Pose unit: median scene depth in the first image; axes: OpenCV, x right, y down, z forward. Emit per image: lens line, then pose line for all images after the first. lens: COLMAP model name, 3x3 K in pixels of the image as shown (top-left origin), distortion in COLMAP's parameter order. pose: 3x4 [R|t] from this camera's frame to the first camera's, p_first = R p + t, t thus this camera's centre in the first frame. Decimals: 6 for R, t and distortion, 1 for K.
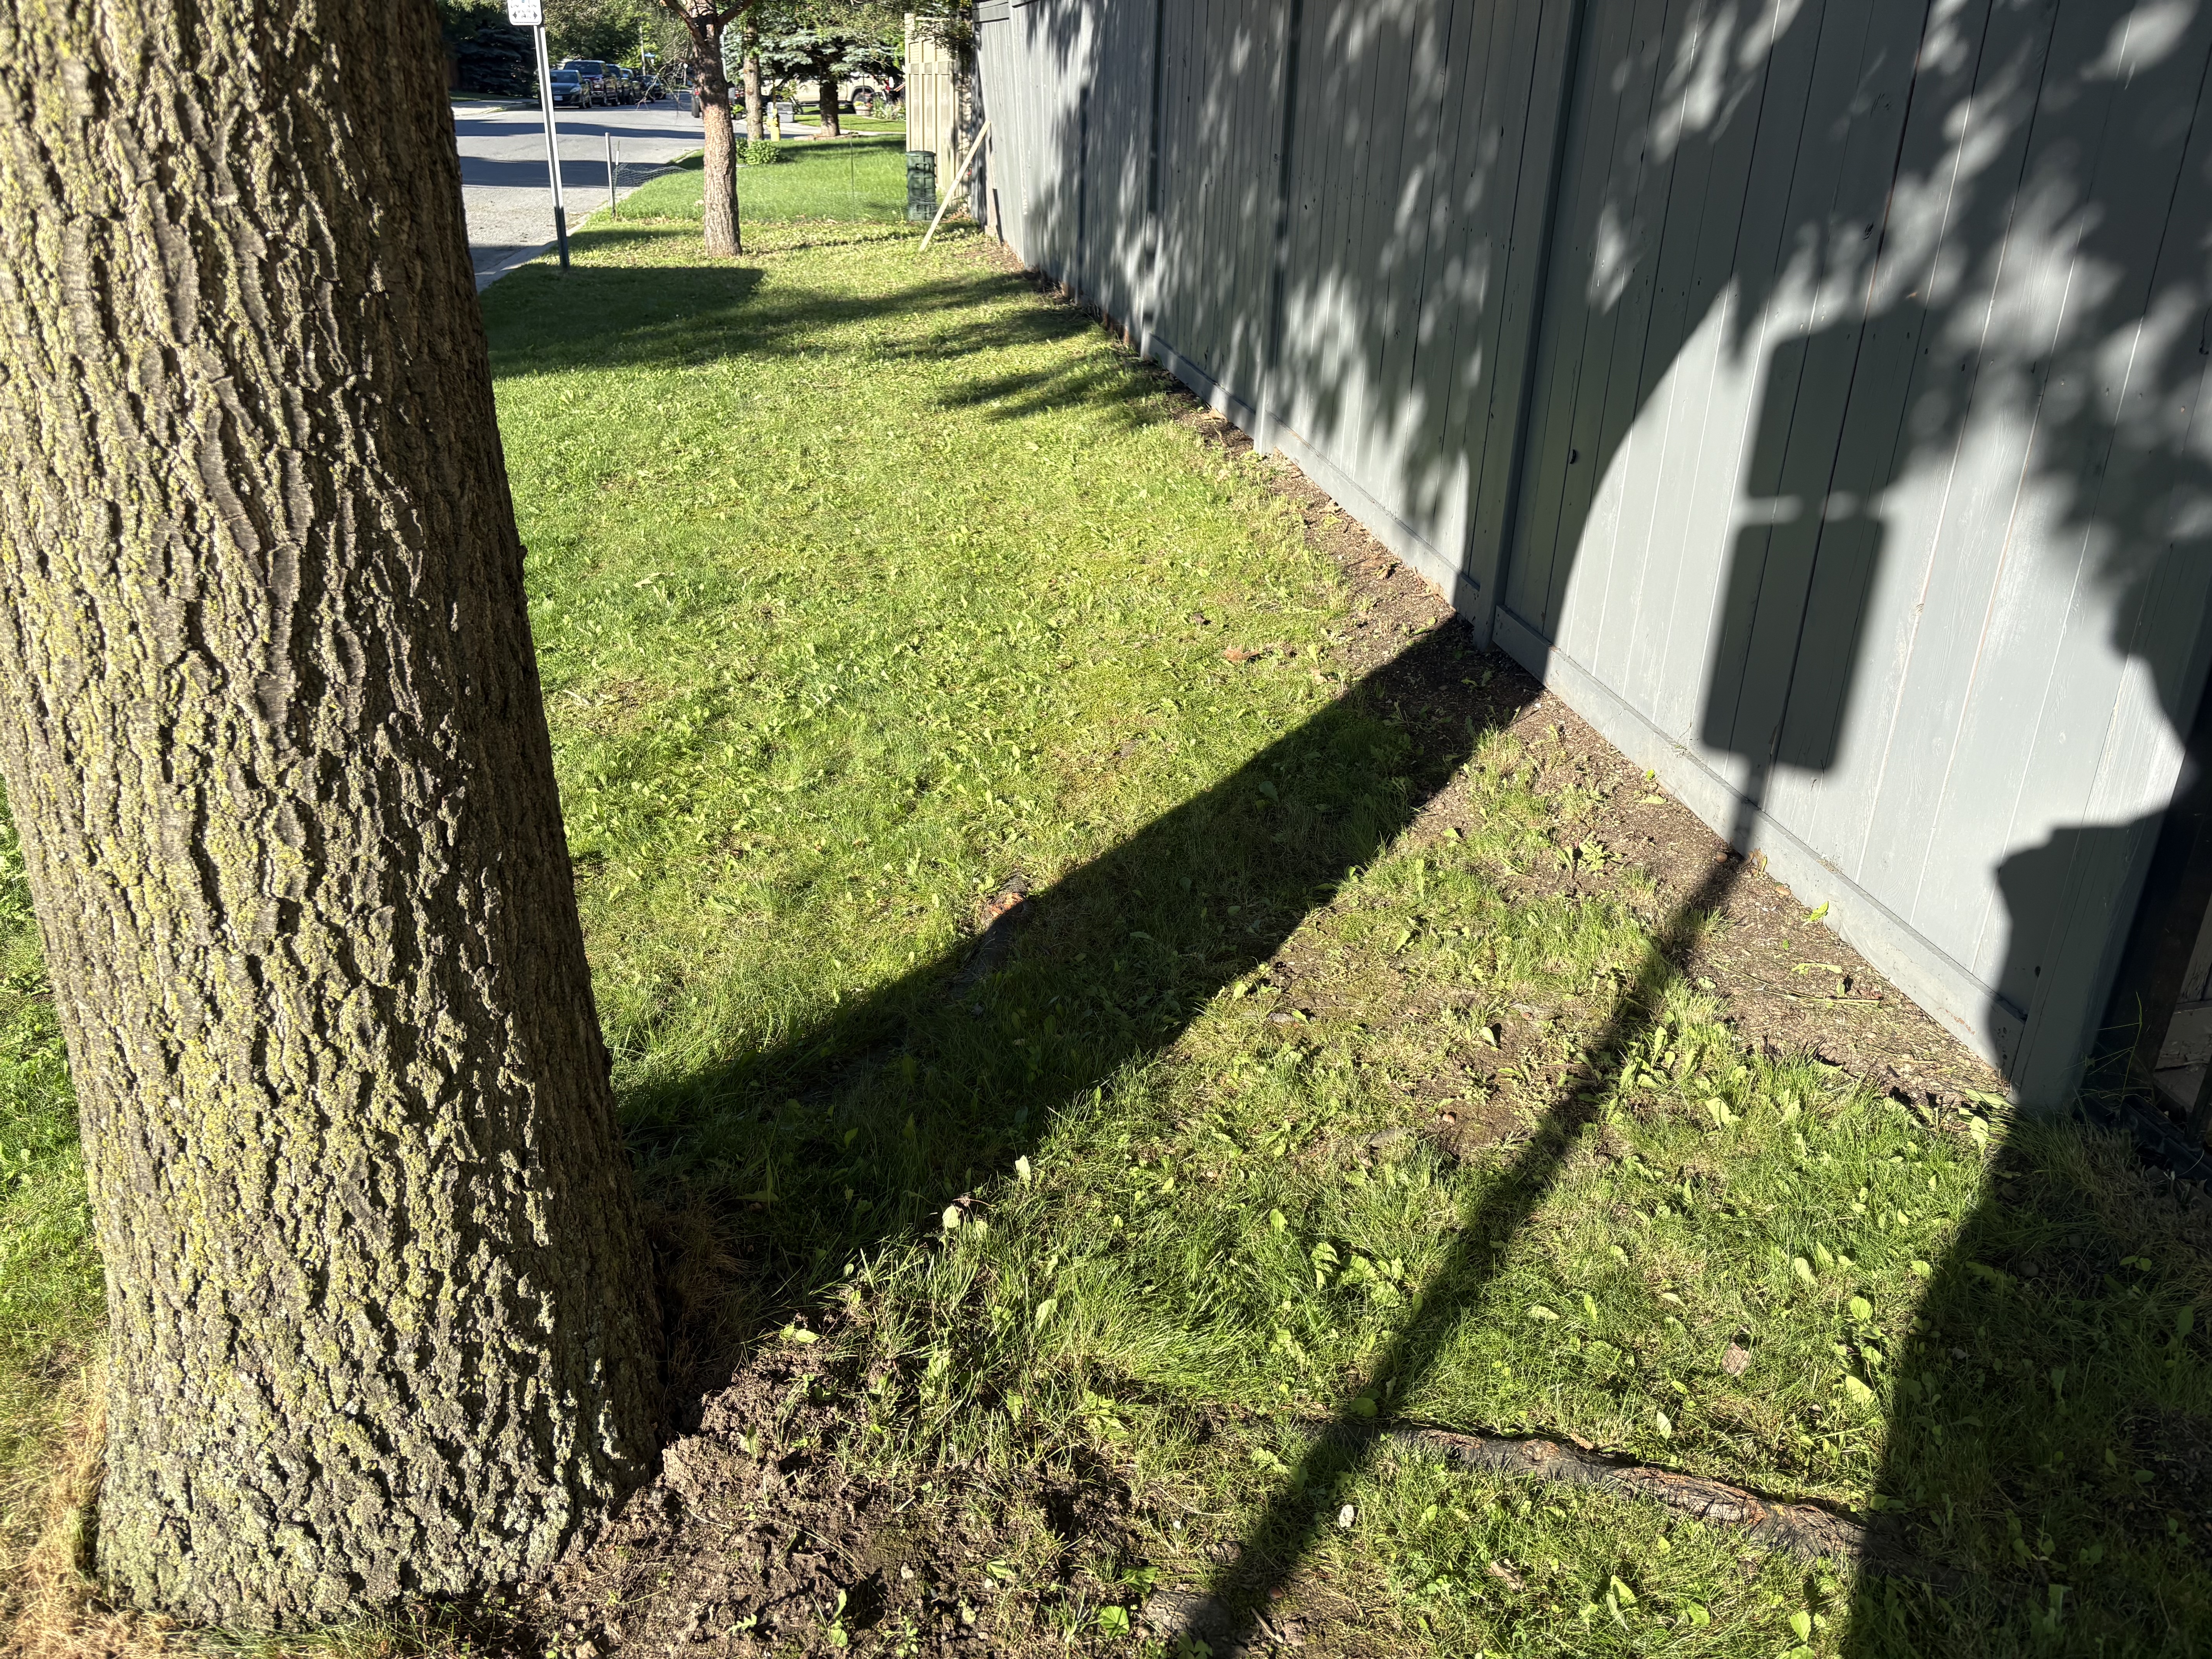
lens RADIAL K [[1670.2, 0, 1101.8], [0, 1670.2, 814.8], [0, 0, 1]] dist [0.045581, -0.041882]
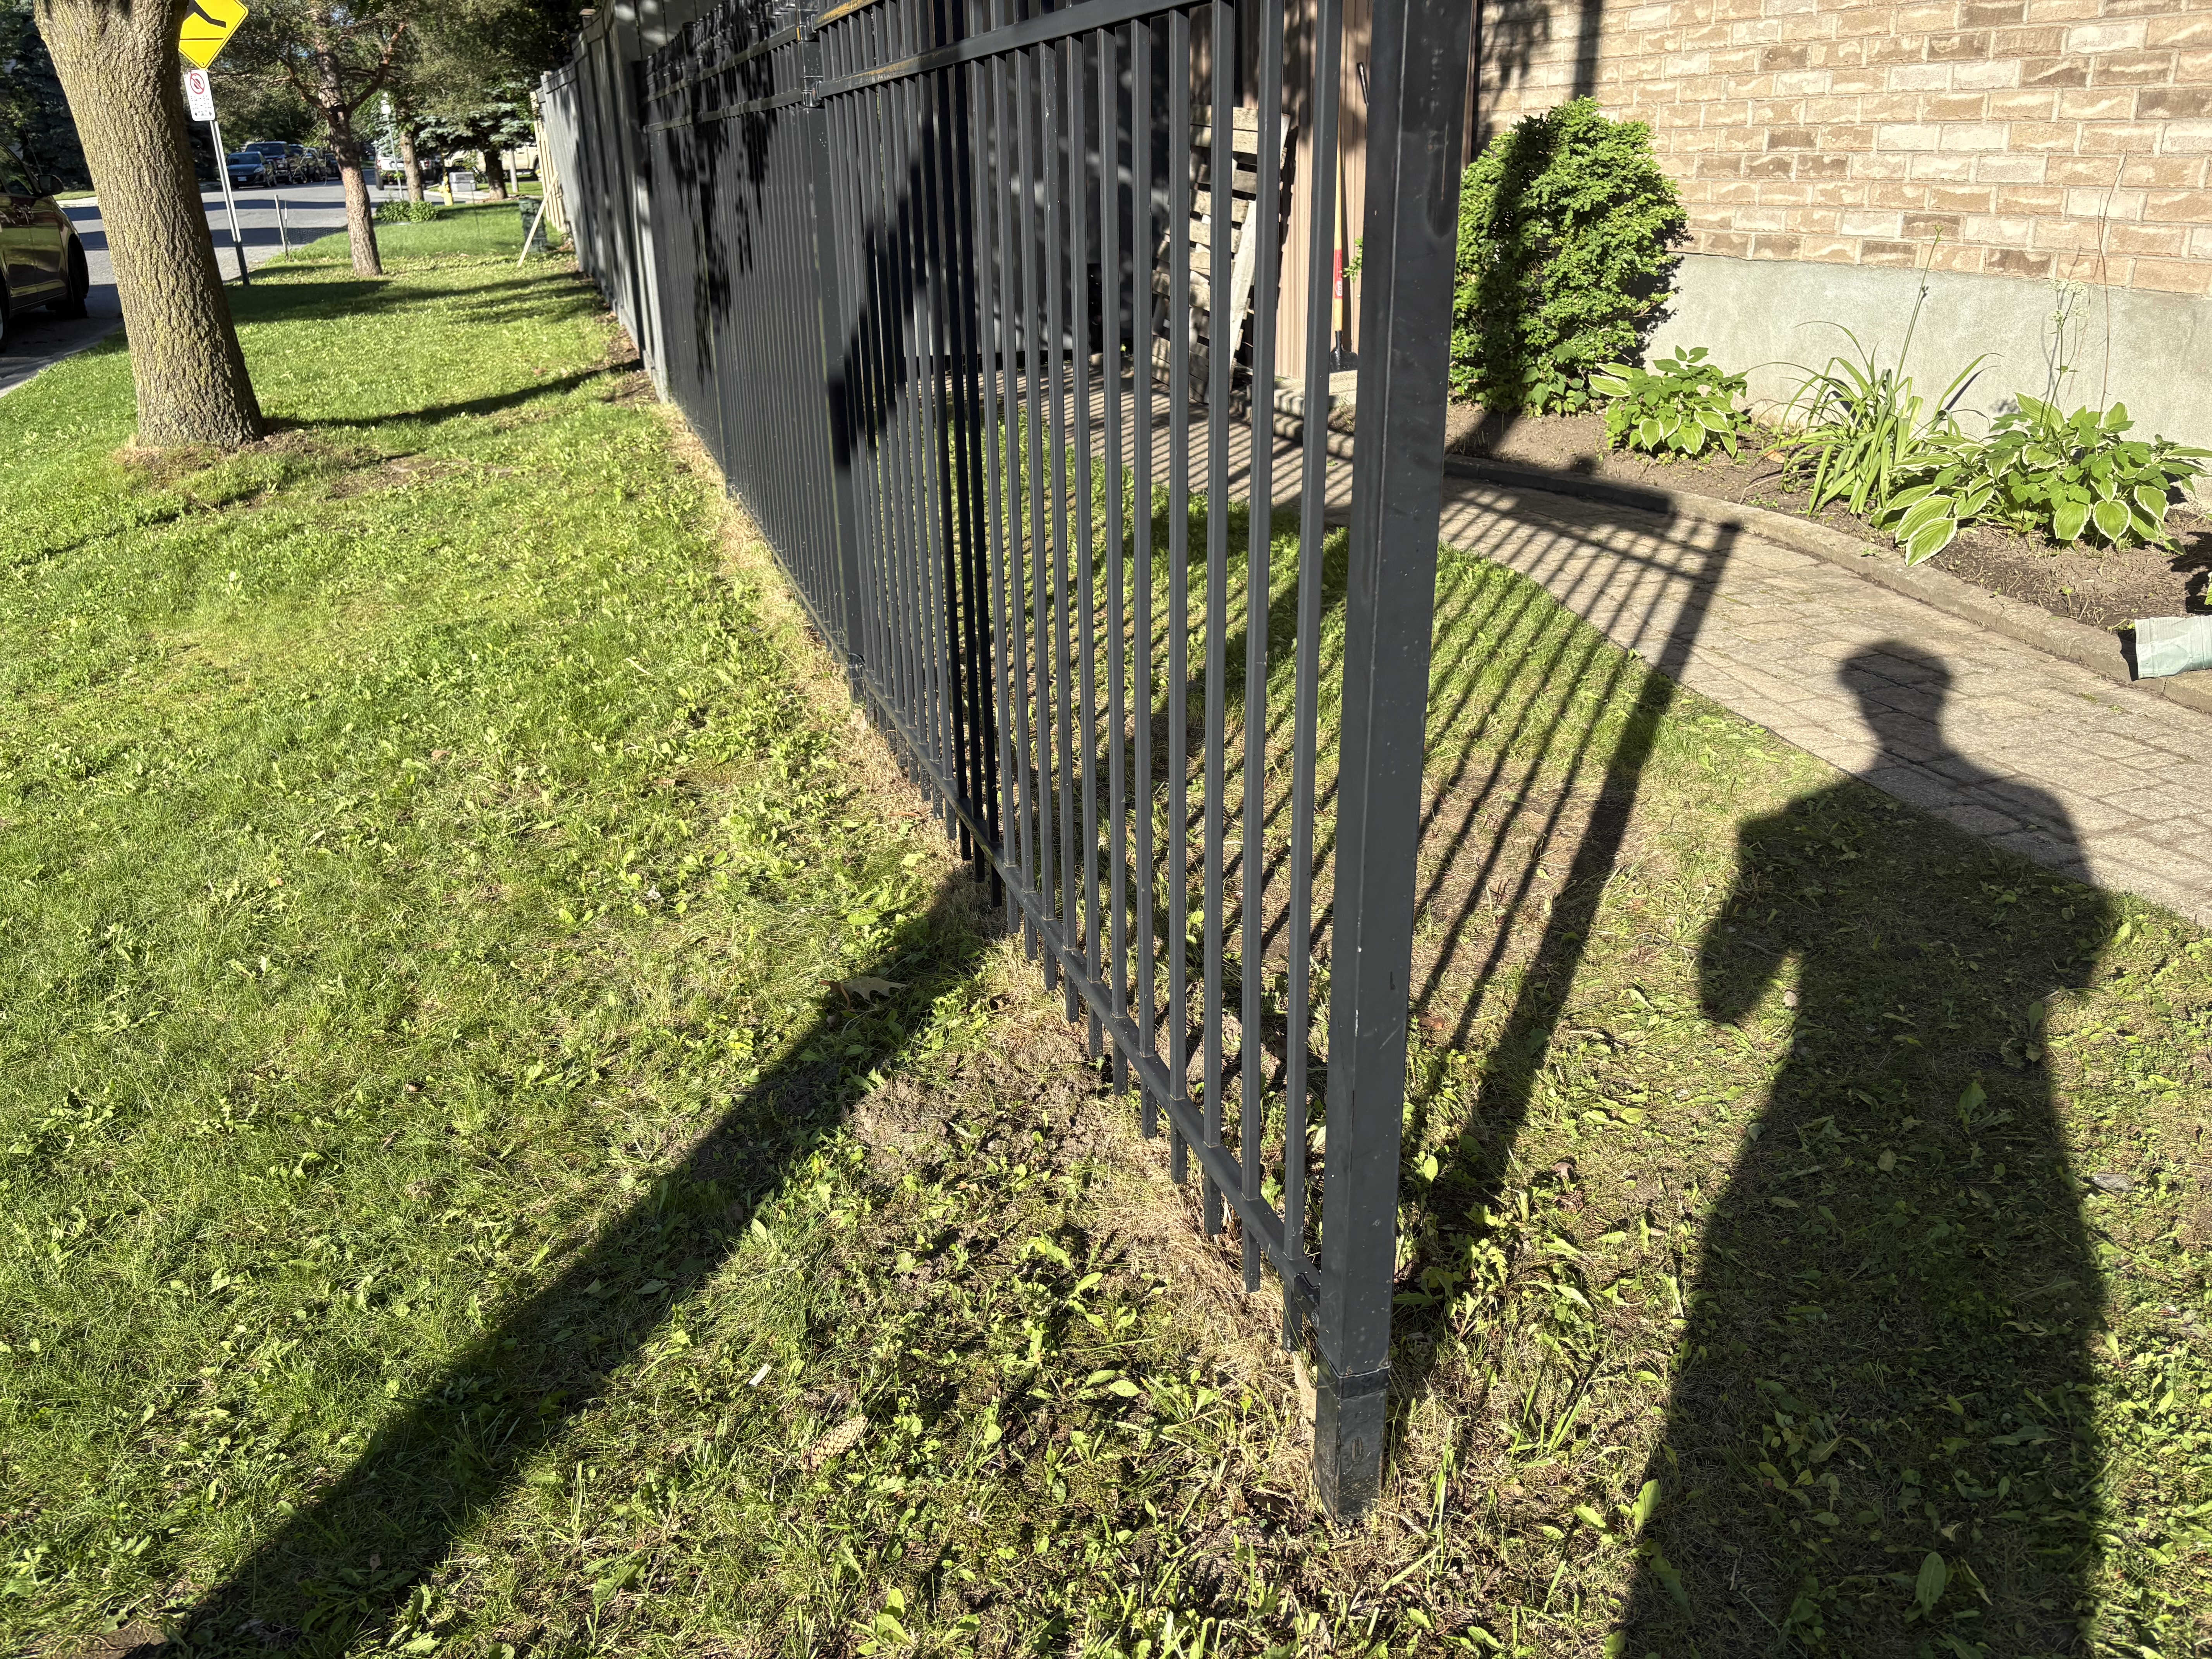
lens RADIAL K [[1670.2, 0, 1101.5], [0, 1670.2, 826.4], [0, 0, 1]] dist [0.045581, -0.041882]
pose [[0.987122, -0.098772, 0.125838, 0.058812], [0.101287, 0.994763, -0.013726, 0.077136], [-0.123823, 0.026295, 0.991956, -0.171465]]
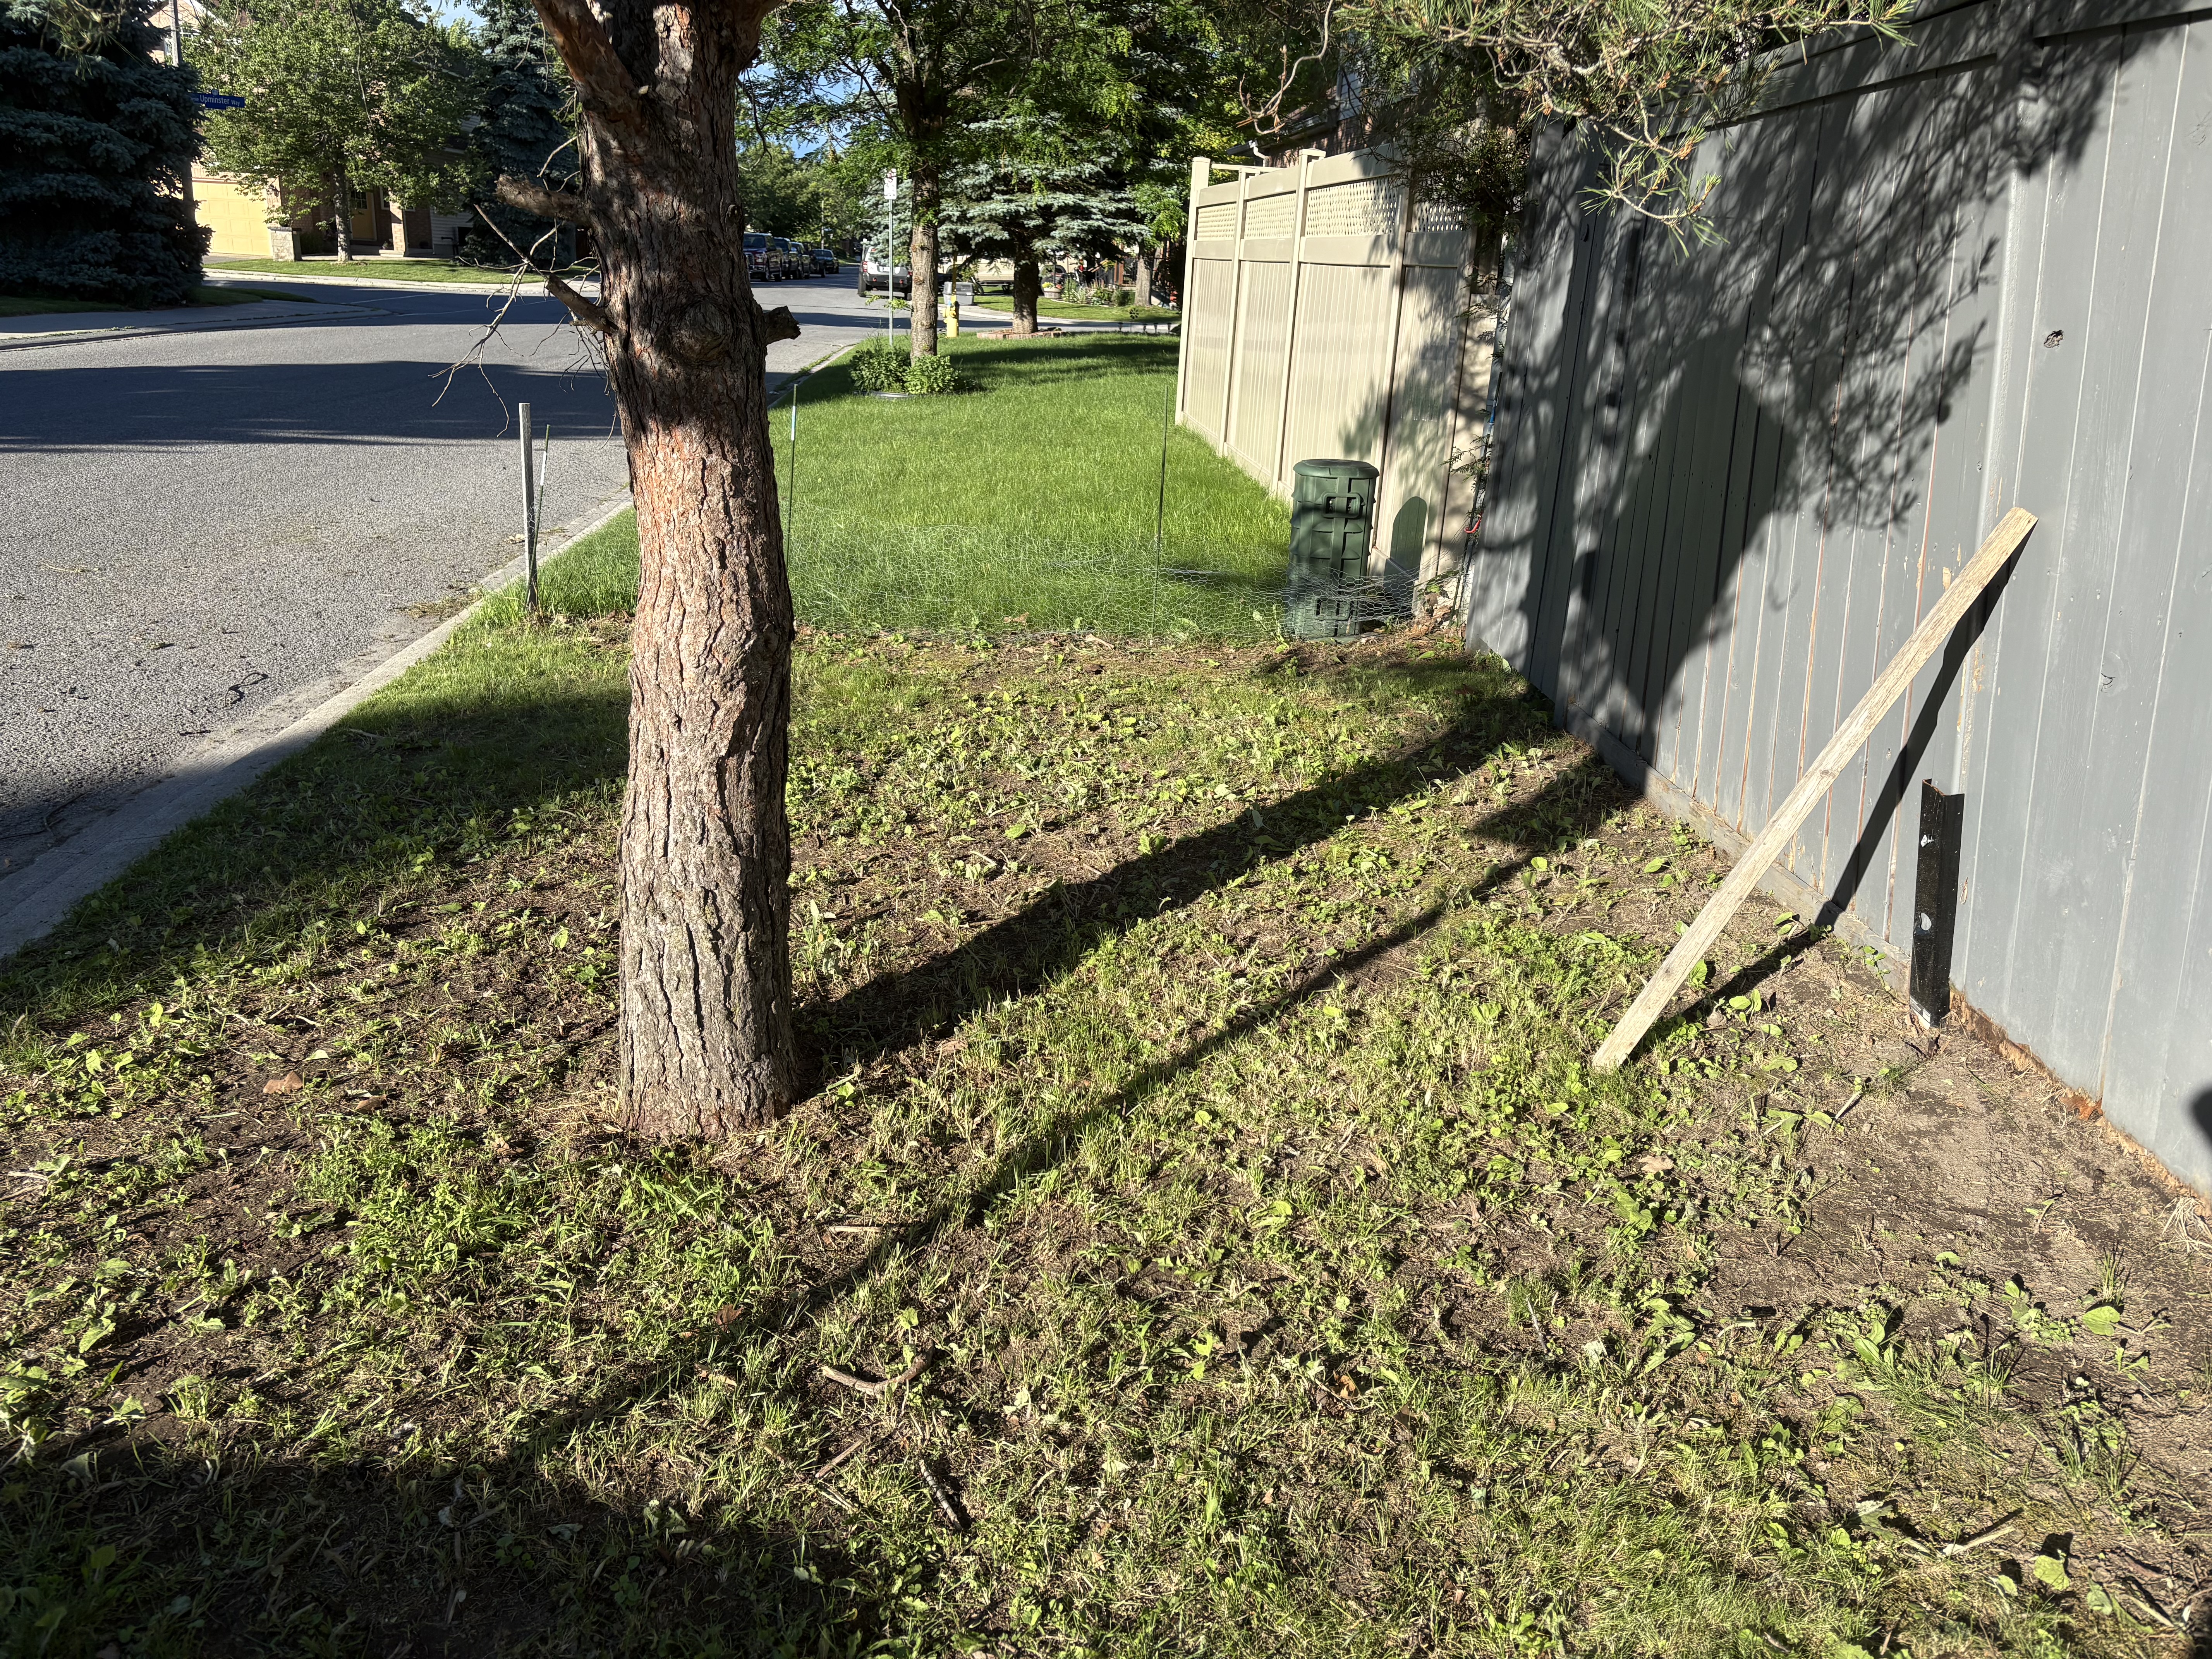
lens RADIAL K [[1670.2, 0, 1105.5], [0, 1670.2, 820.2], [0, 0, 1]] dist [0.045581, -0.041882]
pose [[0.995835, 0.045508, -0.079007, -0.062930], [-0.052309, 0.994899, -0.086257, -0.138069], [0.074678, 0.090030, 0.993135, 0.310240]]
